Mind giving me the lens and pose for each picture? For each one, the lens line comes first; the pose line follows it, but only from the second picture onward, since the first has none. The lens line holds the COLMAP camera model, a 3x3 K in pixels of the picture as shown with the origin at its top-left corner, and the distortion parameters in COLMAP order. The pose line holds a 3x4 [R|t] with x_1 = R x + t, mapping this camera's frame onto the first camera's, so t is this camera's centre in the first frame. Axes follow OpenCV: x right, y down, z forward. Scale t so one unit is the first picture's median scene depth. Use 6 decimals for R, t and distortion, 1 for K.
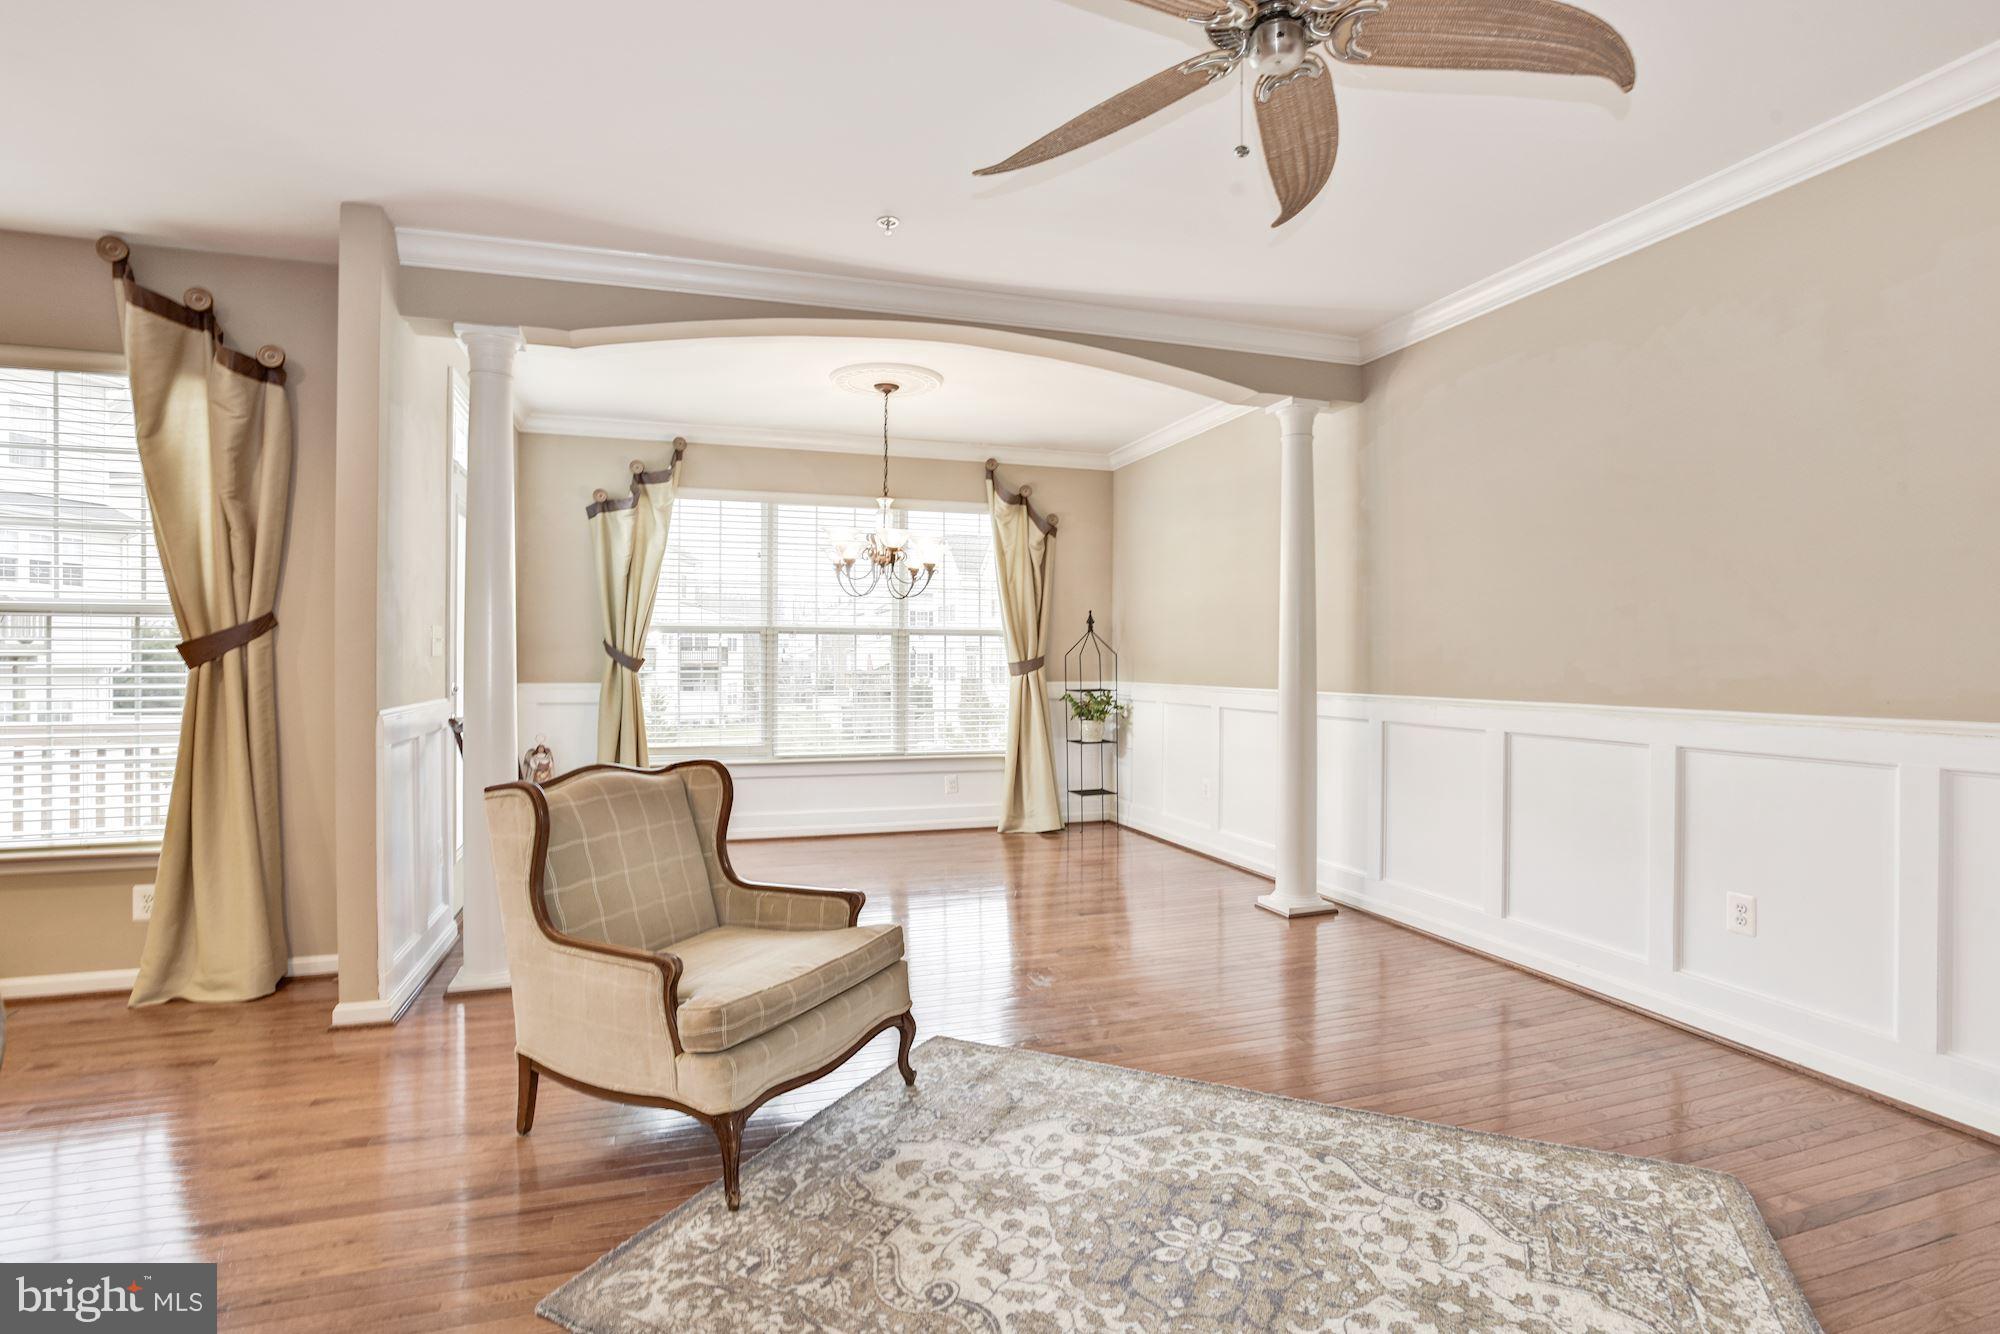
lens RADIAL K [[982.4, 0, 983.9], [0, 982.4, 666.2], [0, 0, 1]] dist [-0.025120, 0.007706]
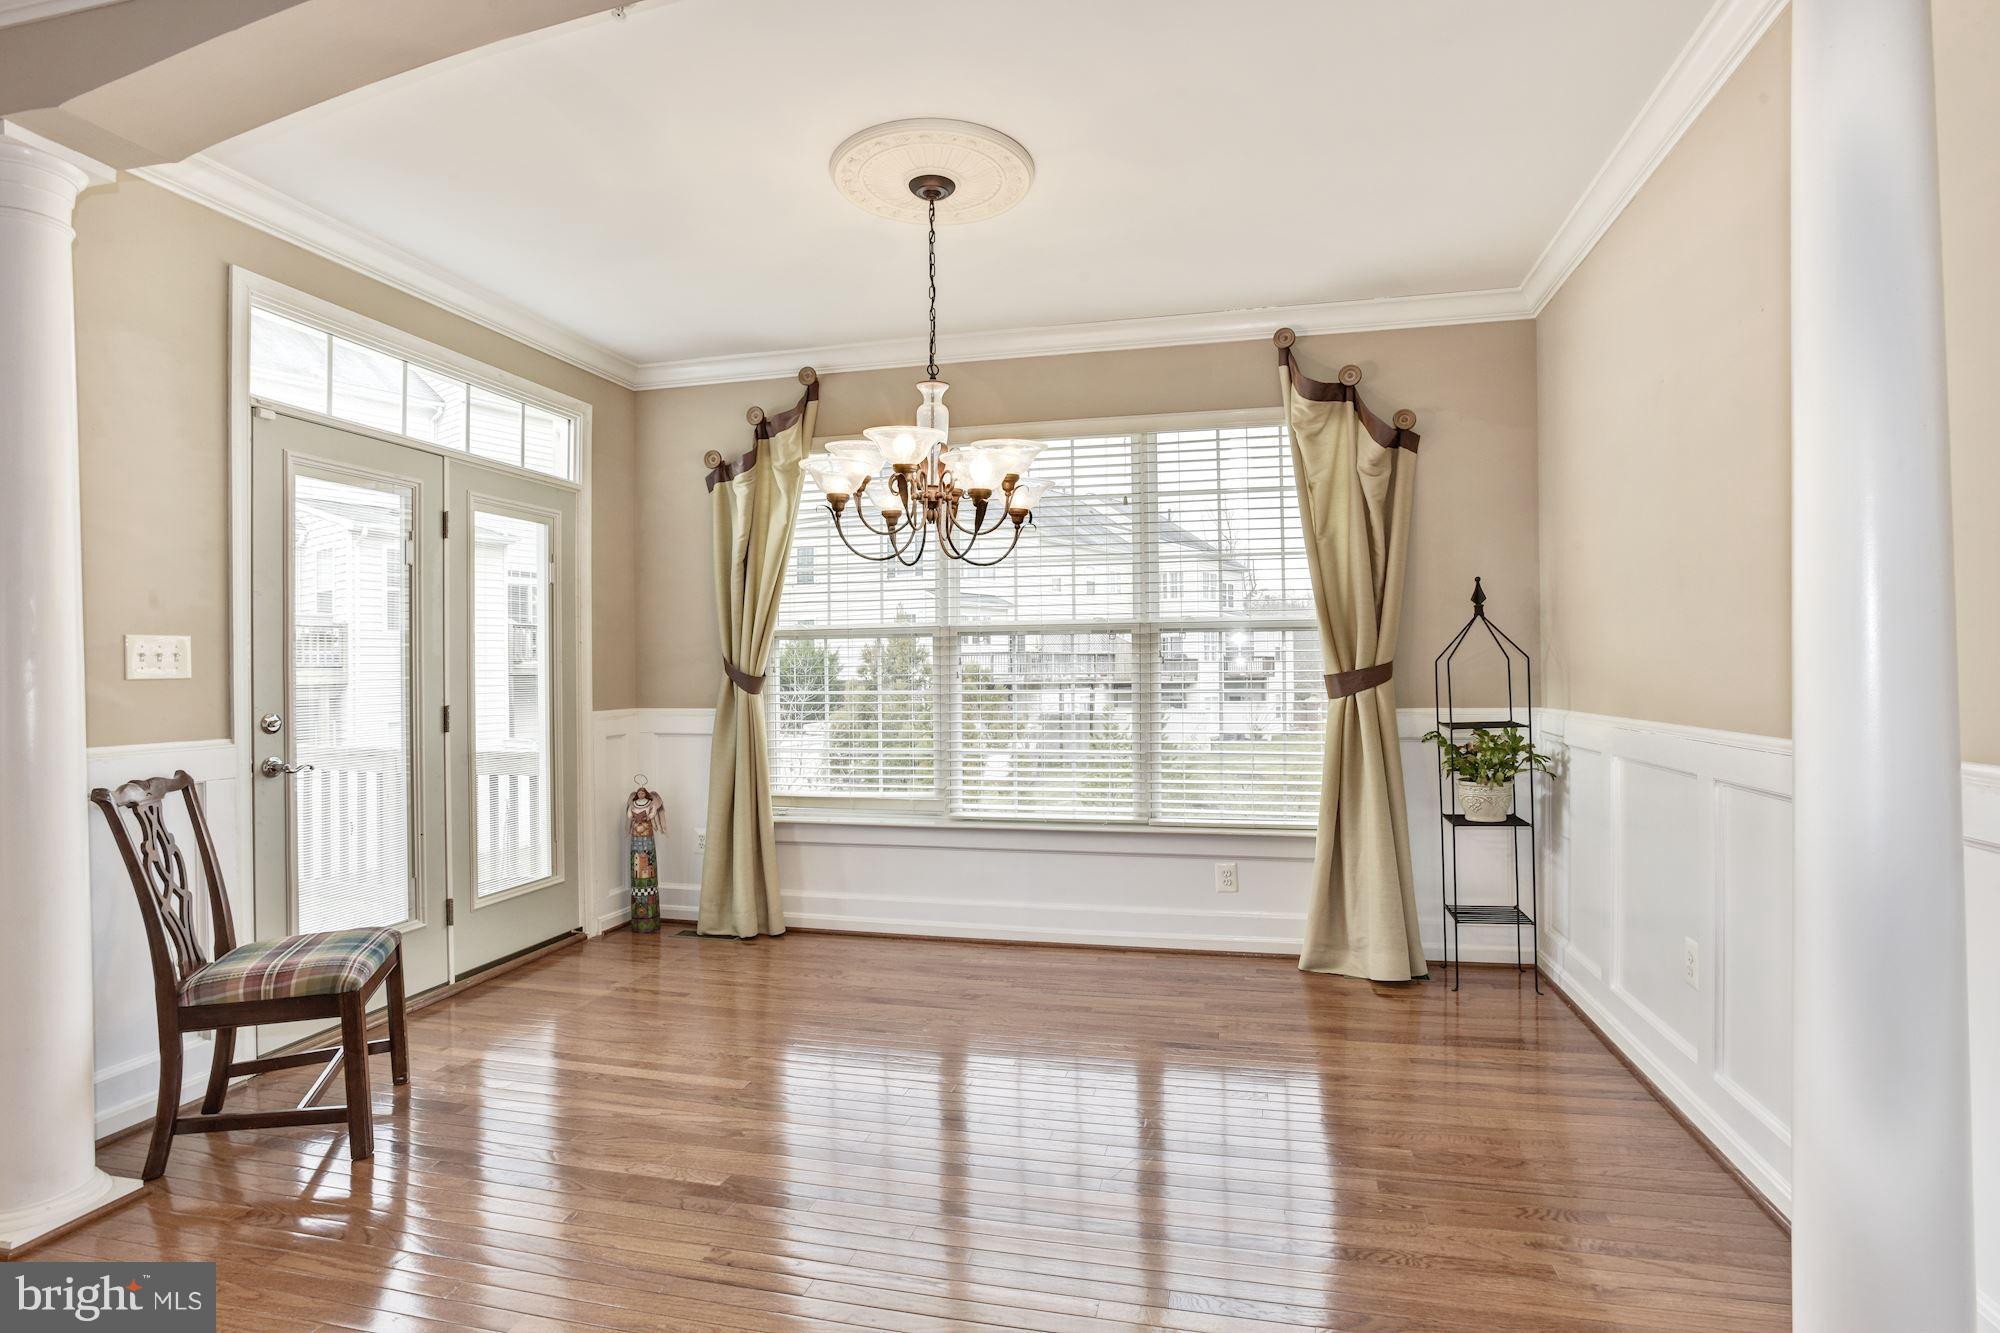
lens RADIAL K [[982.4, 0, 1013.8], [0, 982.4, 665.9], [0, 0, 1]] dist [-0.025120, 0.007706]
pose [[0.856232, -0.014562, -0.516387, 0.168565], [0.009104, 0.999873, -0.013101, -0.003212], [0.516512, 0.006517, 0.856255, 0.413626]]
